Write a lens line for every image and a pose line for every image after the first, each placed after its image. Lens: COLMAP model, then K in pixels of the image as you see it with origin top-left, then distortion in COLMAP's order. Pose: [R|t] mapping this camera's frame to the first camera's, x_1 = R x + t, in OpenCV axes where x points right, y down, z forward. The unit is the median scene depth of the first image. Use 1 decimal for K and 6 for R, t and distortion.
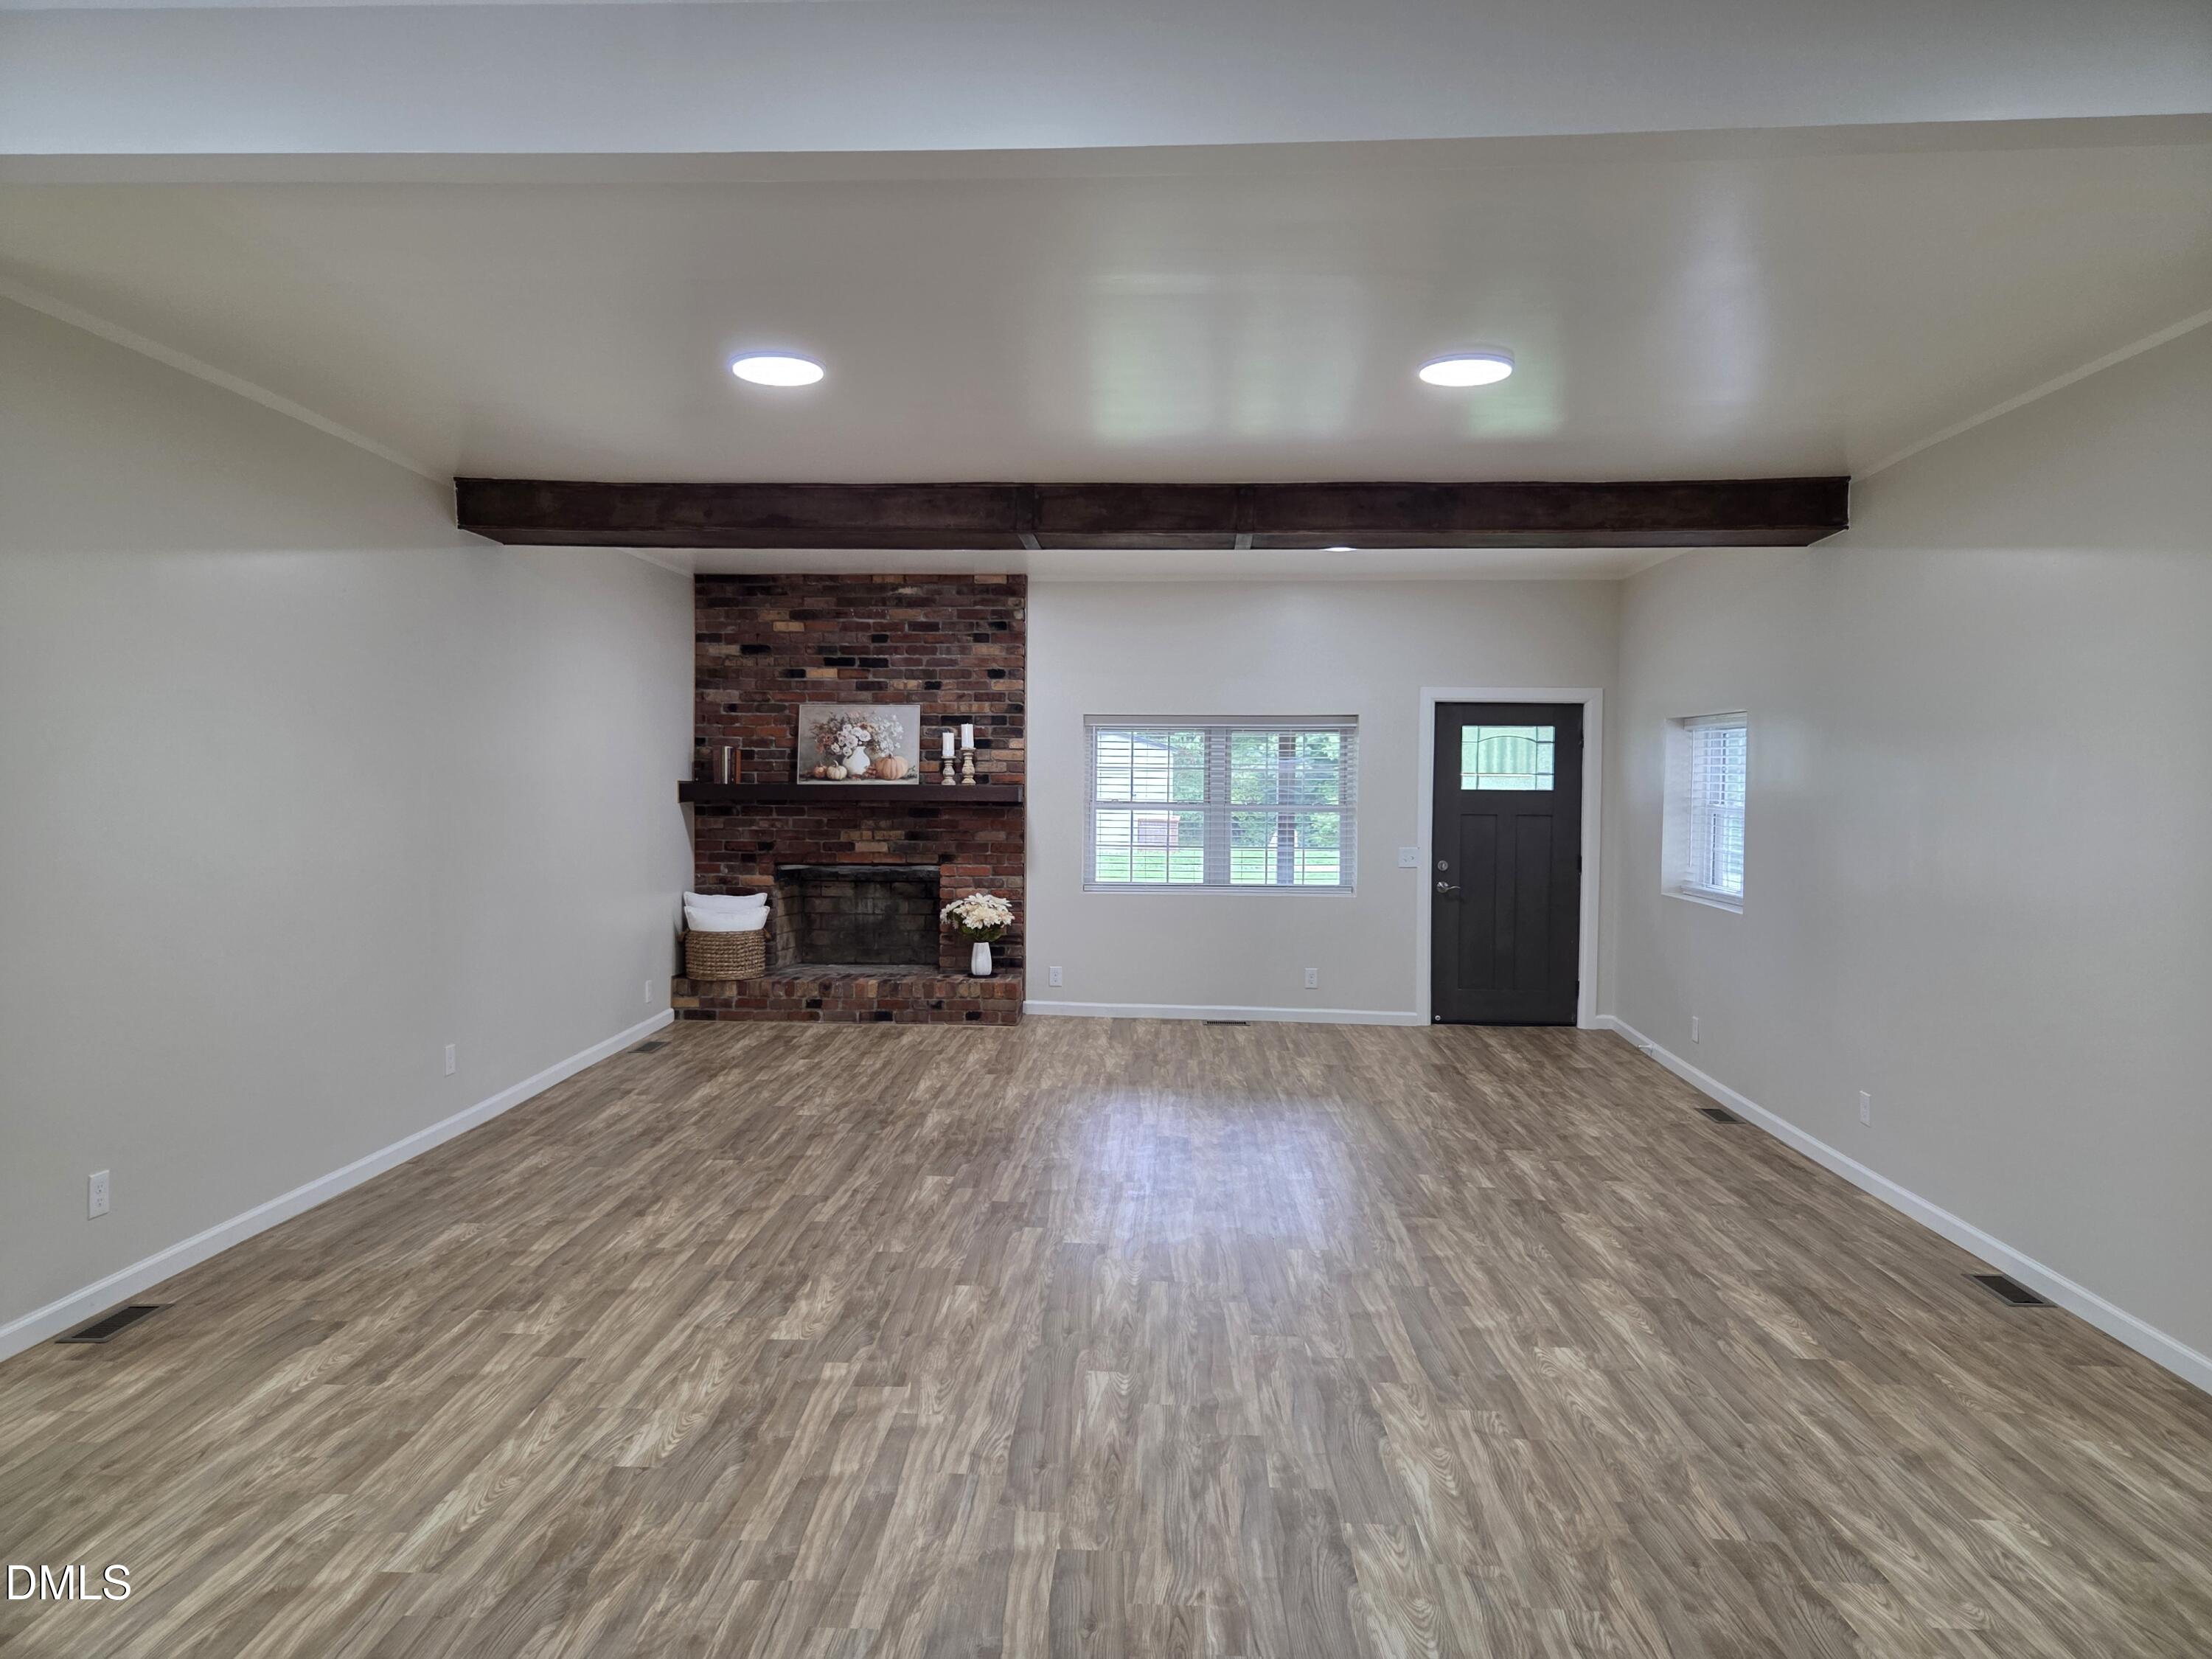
lens RADIAL K [[1464.3, 0, 1111.5], [0, 1464.3, 819.7], [0, 0, 1]] dist [0.076434, -0.073455]
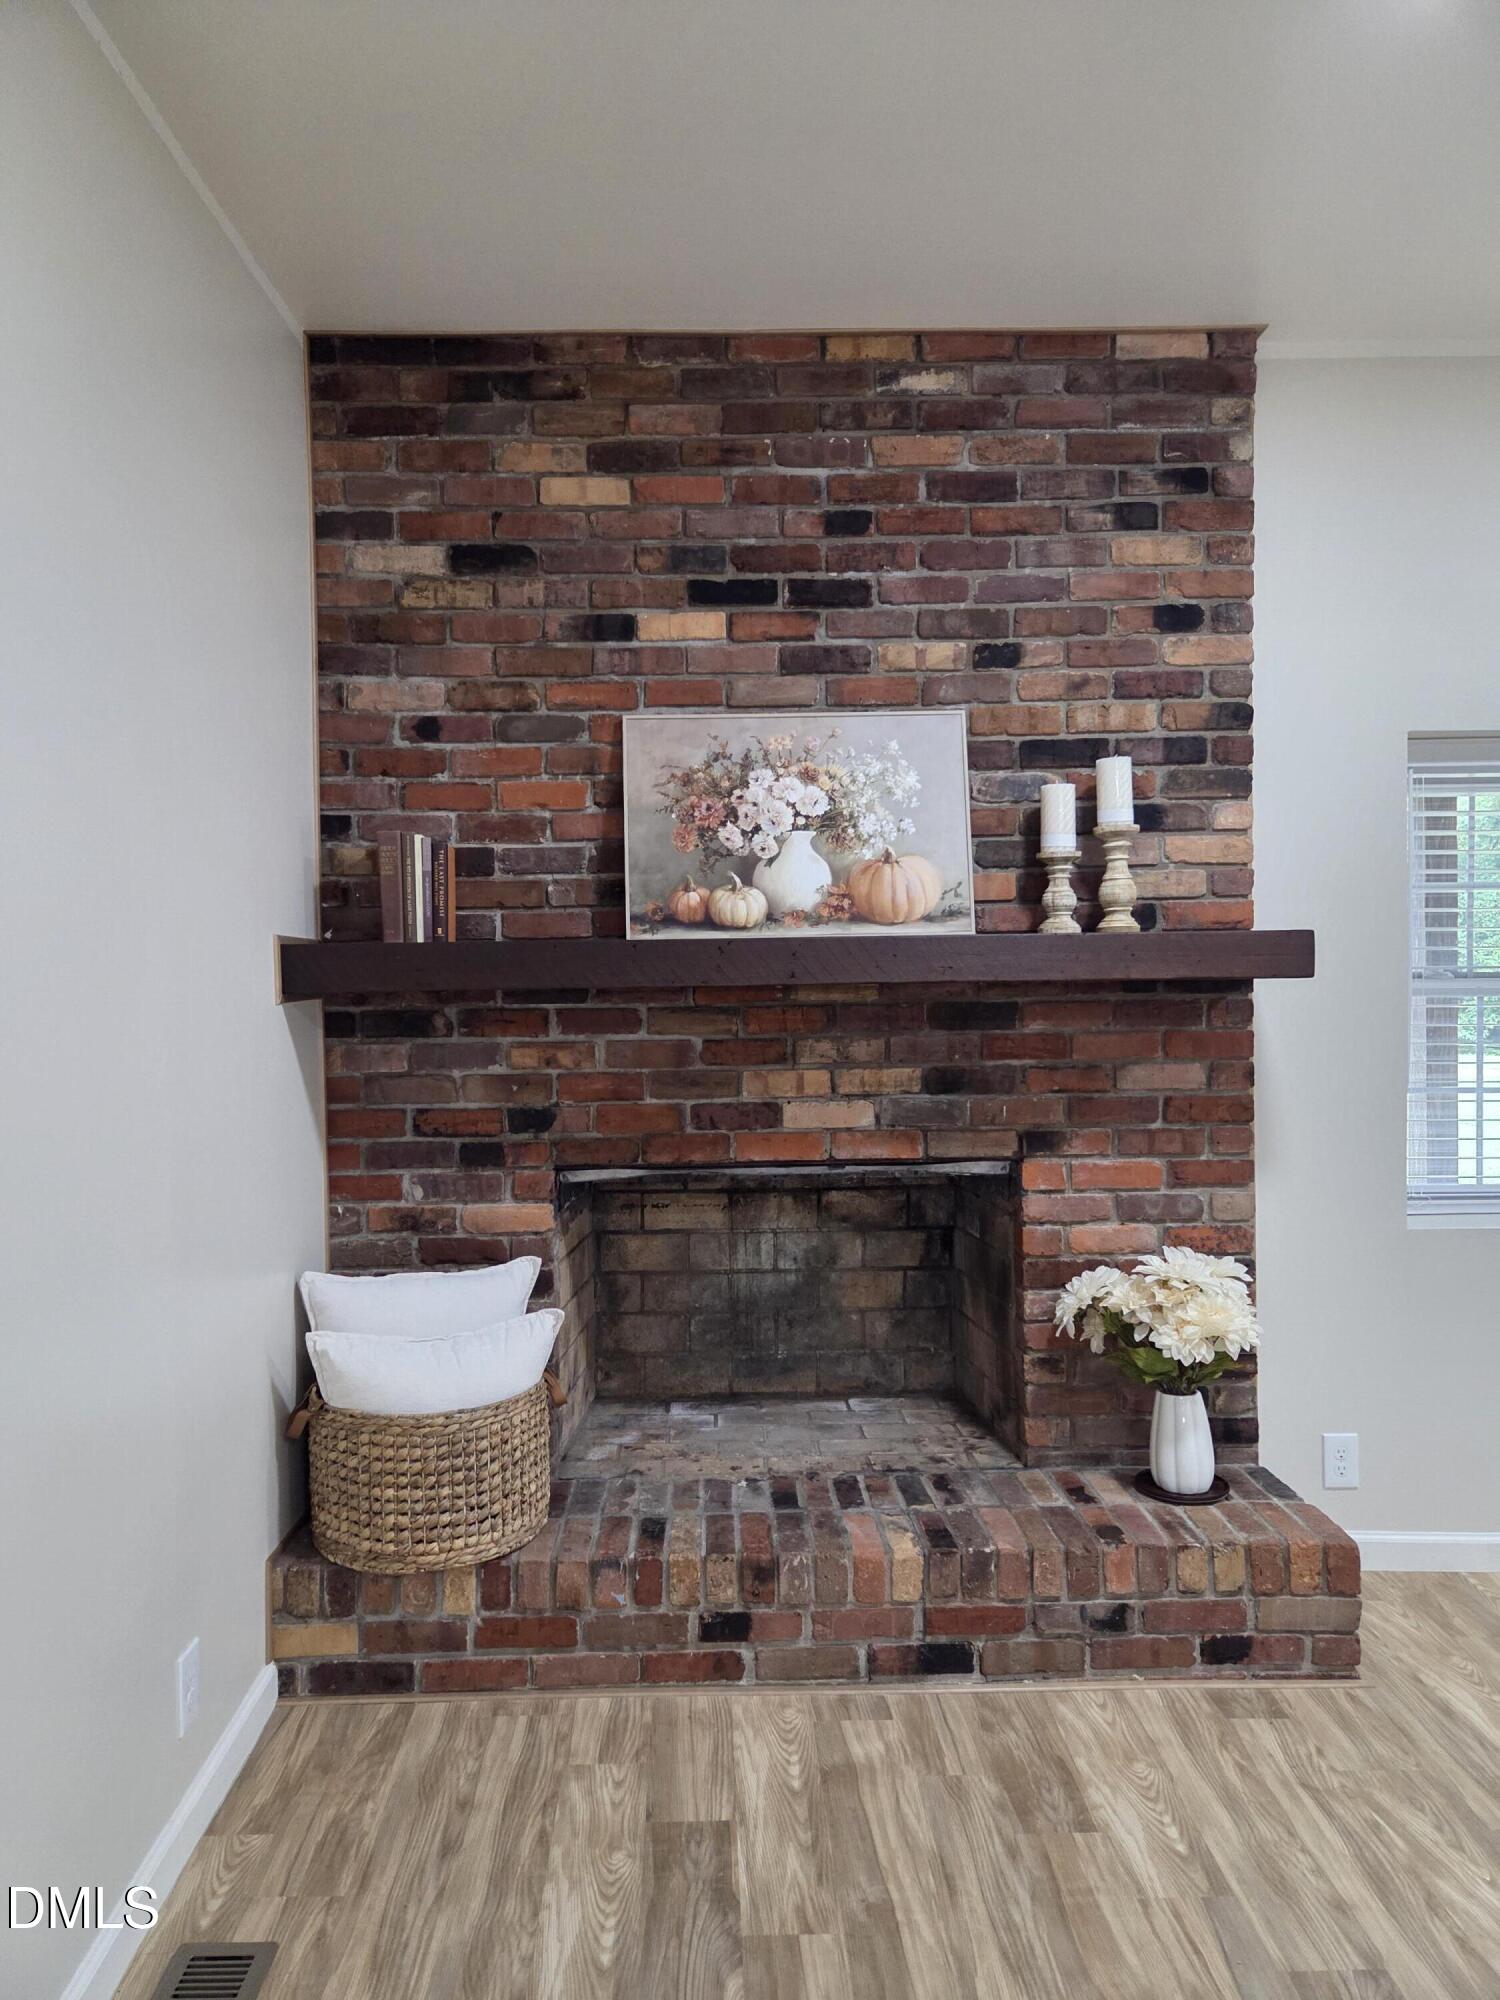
lens RADIAL K [[1332.9, 0, 735.9], [0, 1332.9, 1001.5], [0, 0, 1]] dist [0.081295, -0.069687]
pose [[0.997726, -0.022225, 0.063627, -0.207526], [0.022425, 0.999746, -0.002429, -0.008804], [-0.063556, 0.003850, 0.997971, 0.681366]]
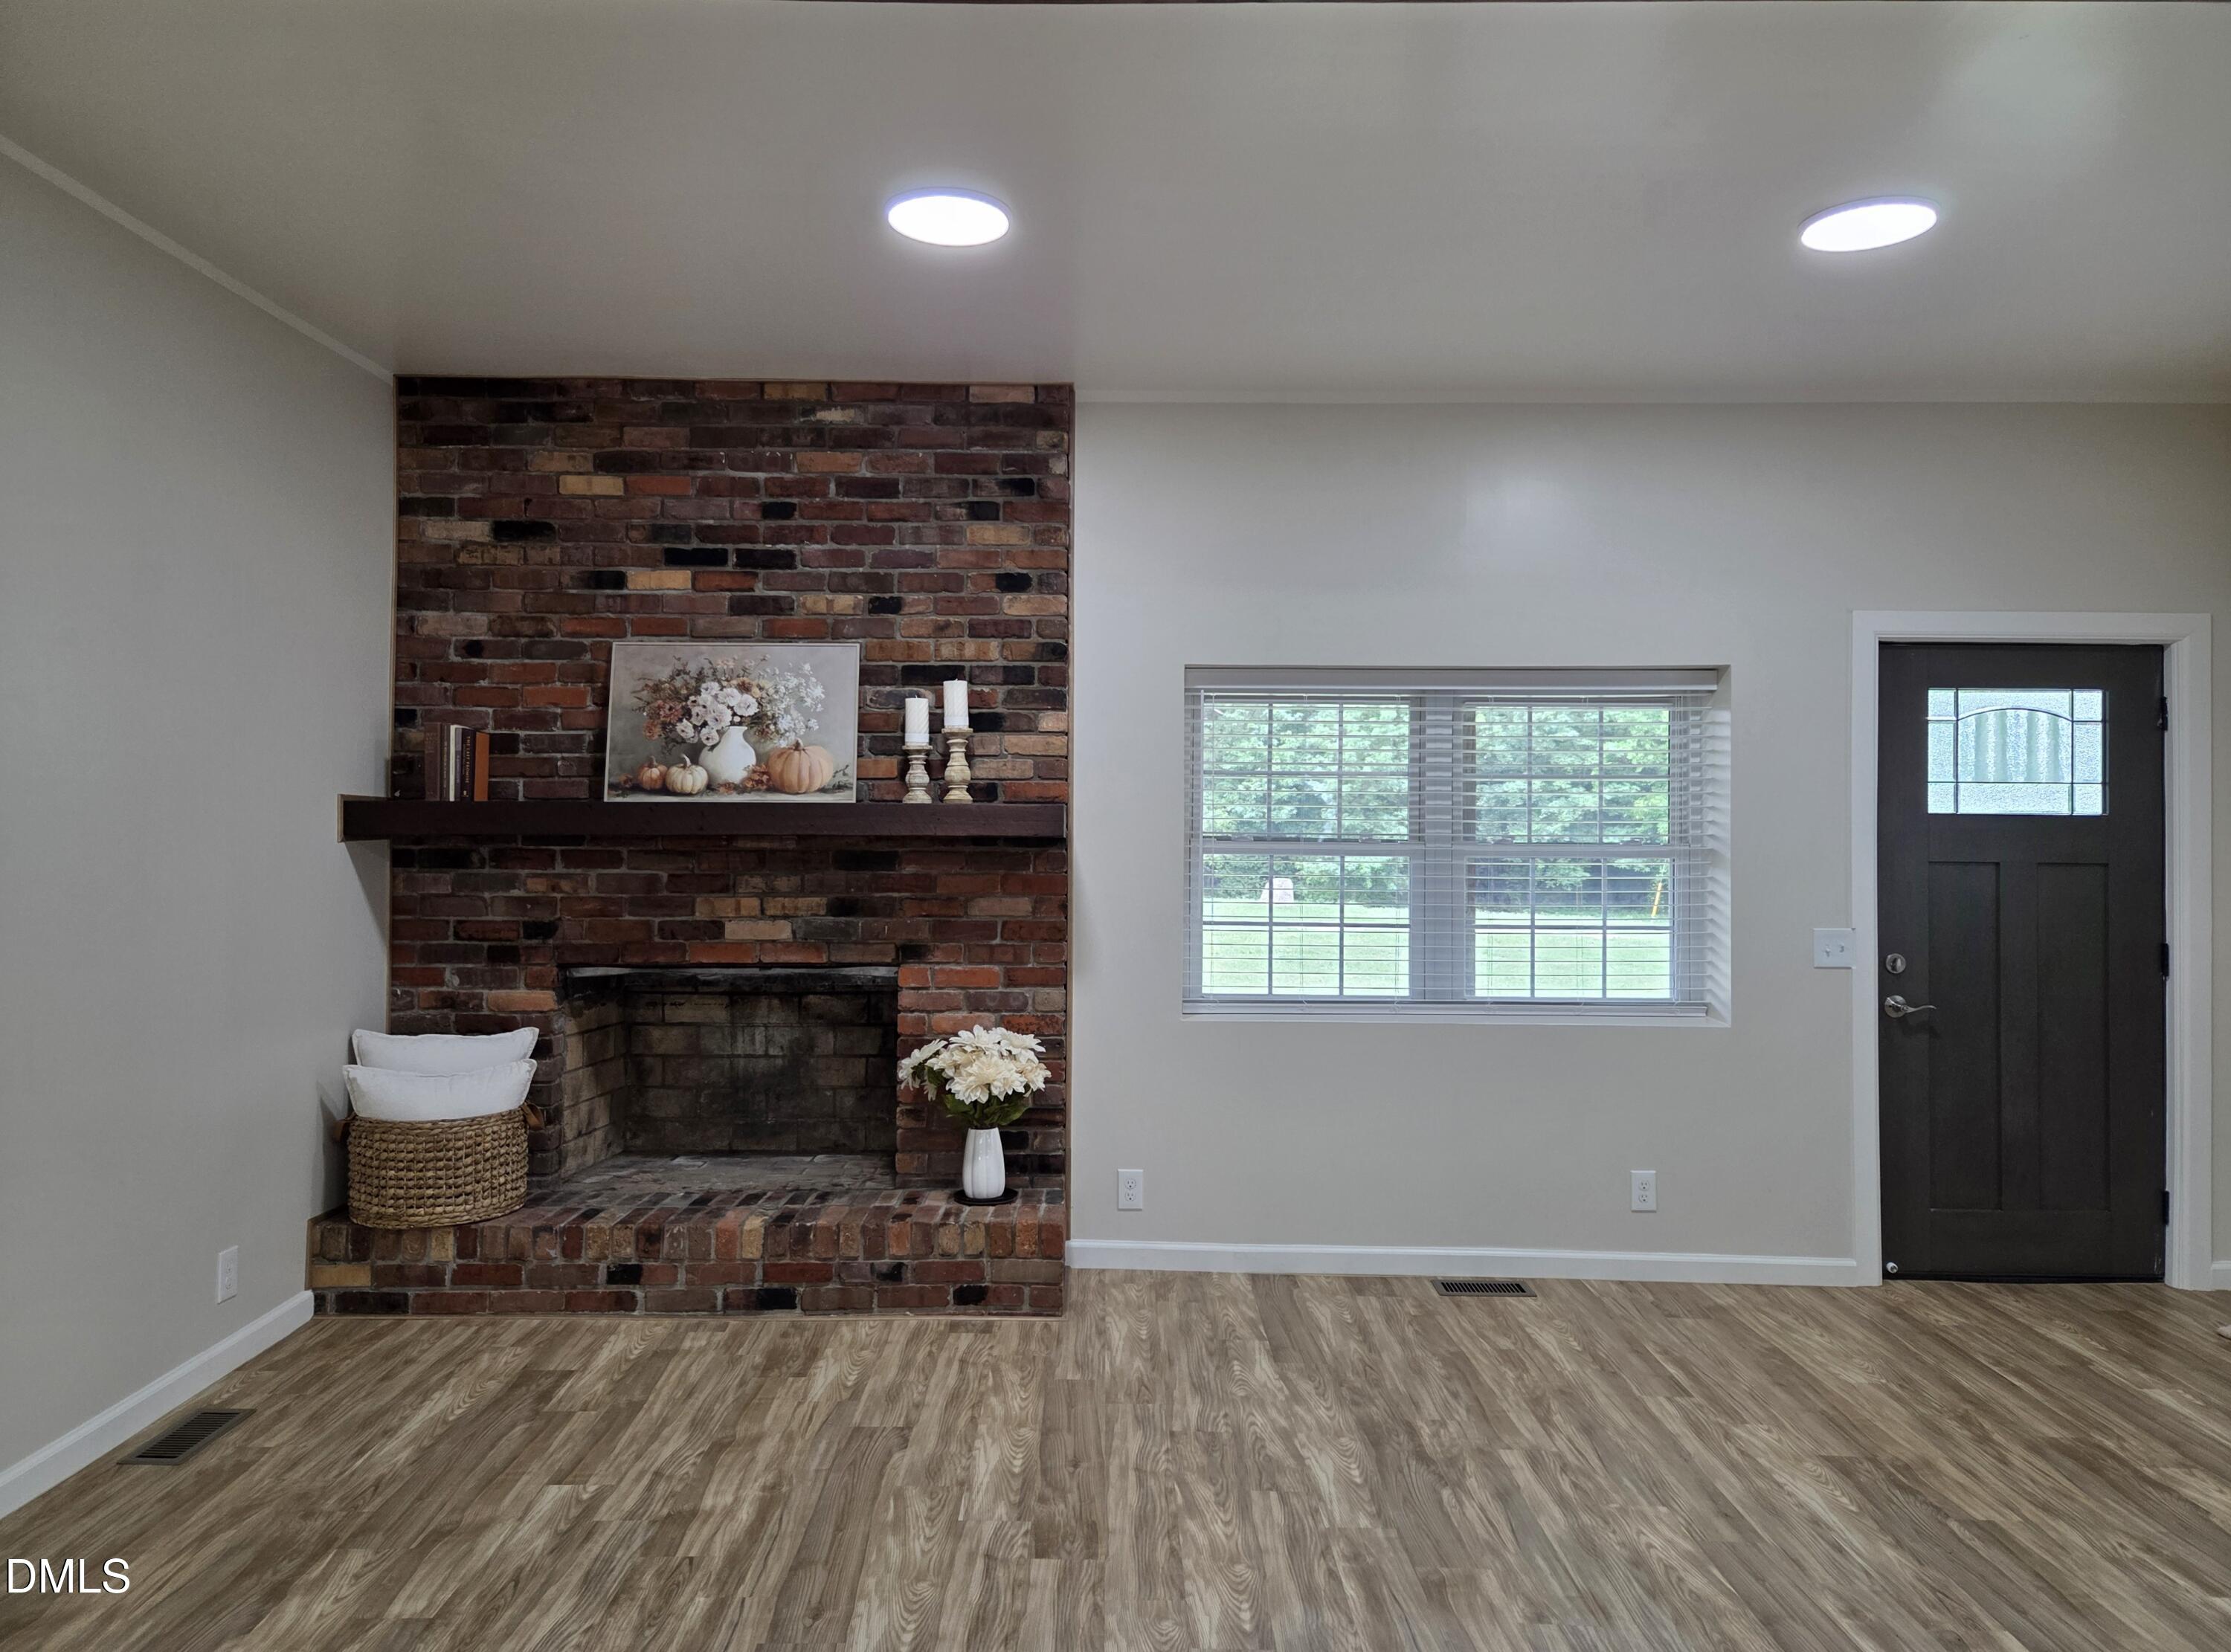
lens RADIAL K [[1485.0, 0, 1123.5], [0, 1485.0, 804.6], [0, 0, 1]] dist [0.076927, -0.068989]
pose [[0.998826, -0.000562, 0.048443, -0.065586], [0.002611, 0.999104, -0.042242, -0.002190], [-0.048375, 0.042319, 0.997932, 0.493619]]
